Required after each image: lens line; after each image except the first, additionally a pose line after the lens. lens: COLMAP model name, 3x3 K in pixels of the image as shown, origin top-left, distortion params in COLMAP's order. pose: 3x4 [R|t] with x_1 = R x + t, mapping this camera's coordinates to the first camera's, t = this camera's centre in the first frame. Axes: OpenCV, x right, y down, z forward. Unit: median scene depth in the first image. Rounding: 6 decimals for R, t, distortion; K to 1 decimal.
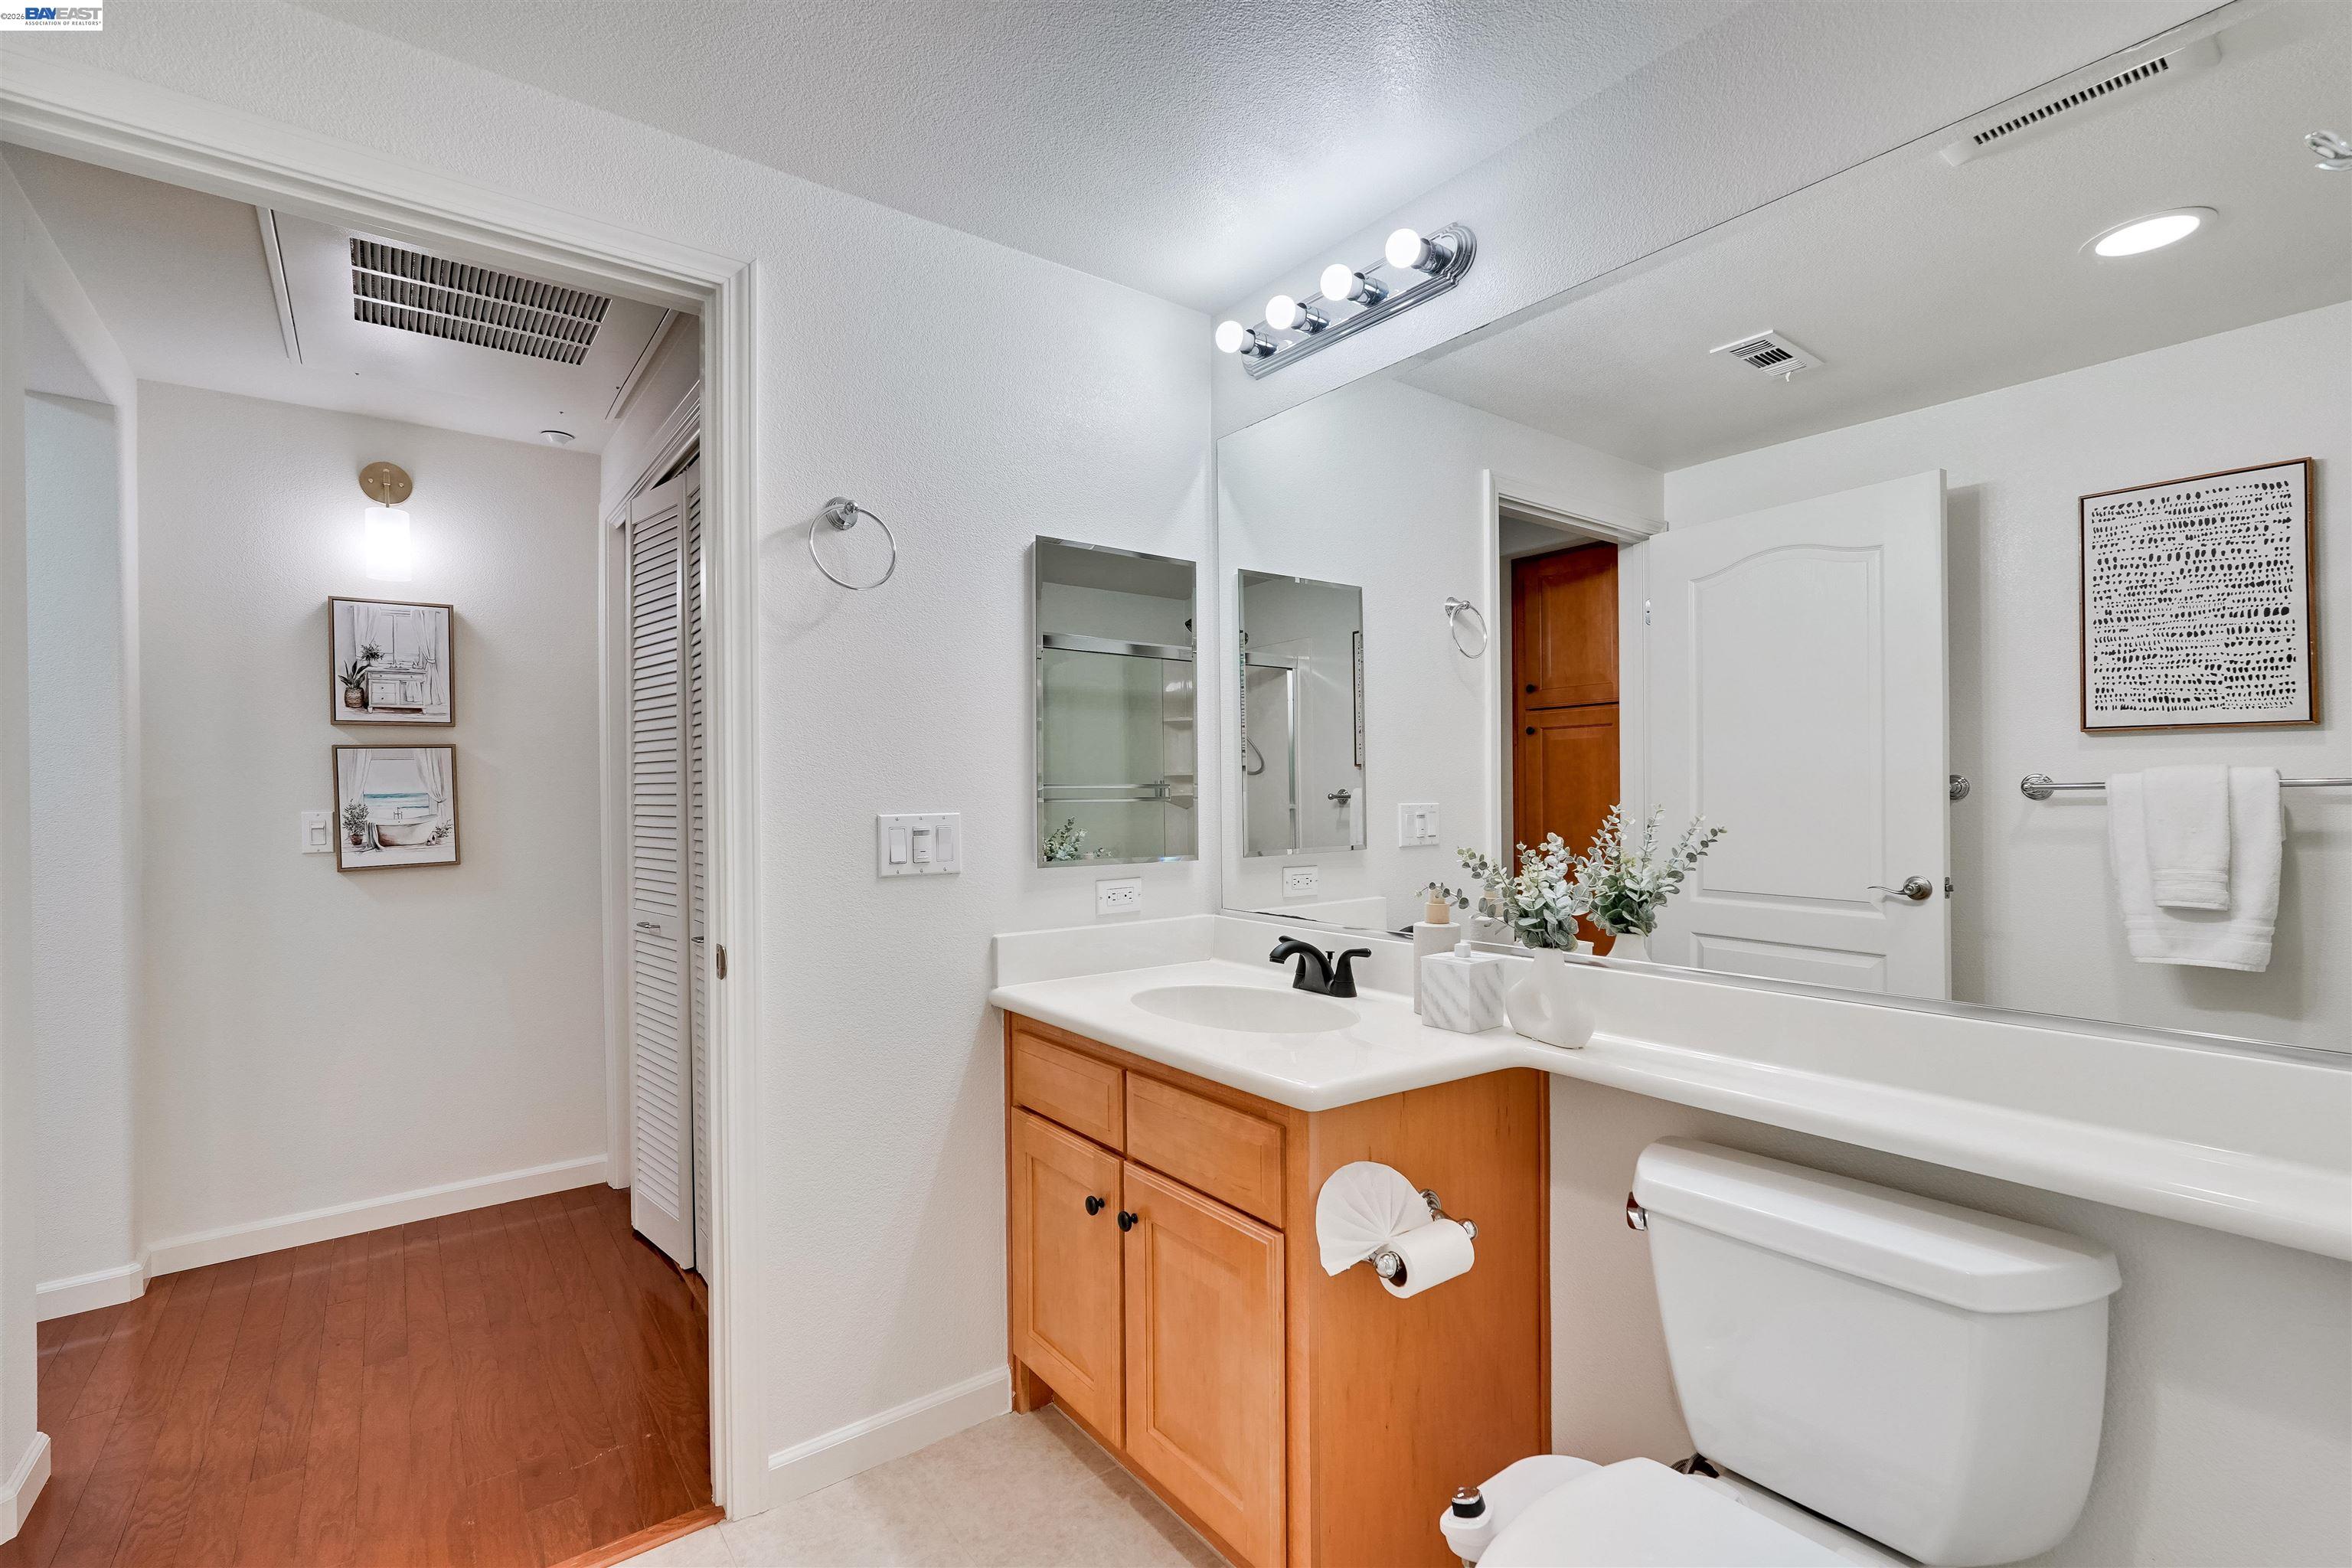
lens RADIAL K [[1084.0, 0, 1176.0], [0, 1084.0, 784.0], [0, 0, 1]] dist [-0.020252, 0.008756]
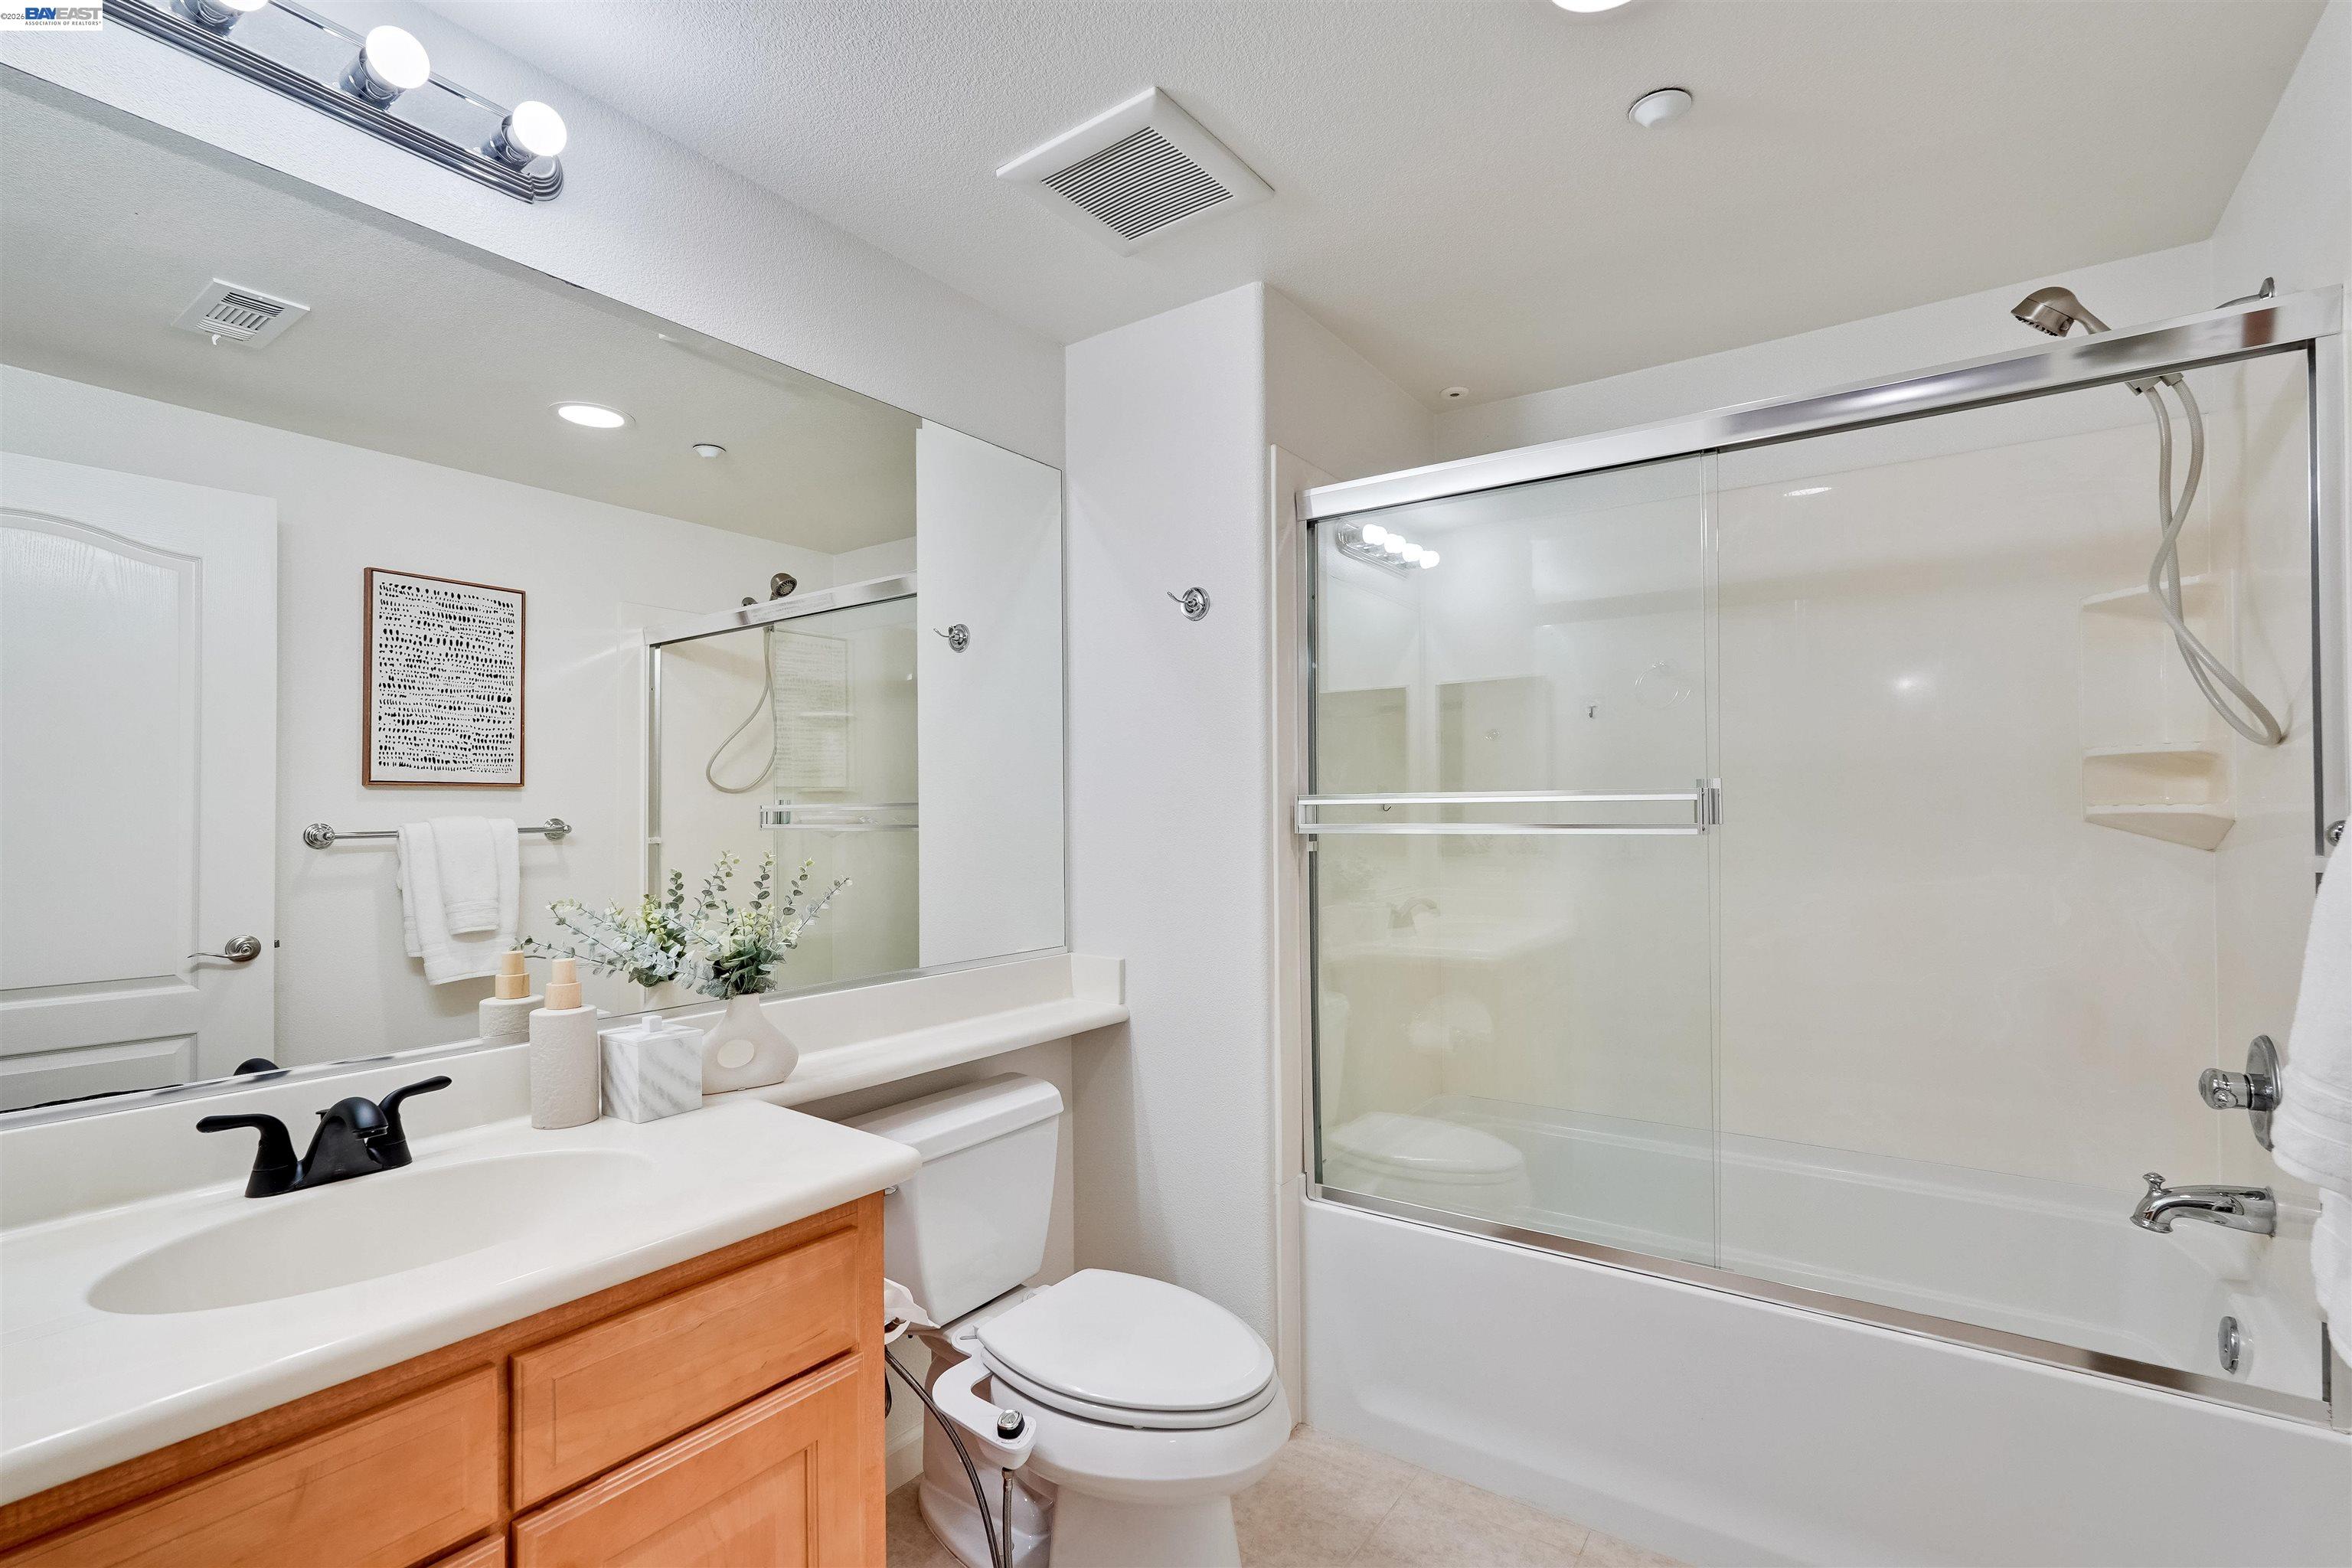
lens RADIAL K [[1081.7, 0, 1176.2], [0, 1081.7, 809.5], [0, 0, 1]] dist [-0.011635, 0.000000]
pose [[-0.295352, 0.013857, 0.955288, -0.457193], [0.013196, 0.999859, -0.010423, -0.001160], [-0.955297, 0.009528, -0.295493, 0.575954]]
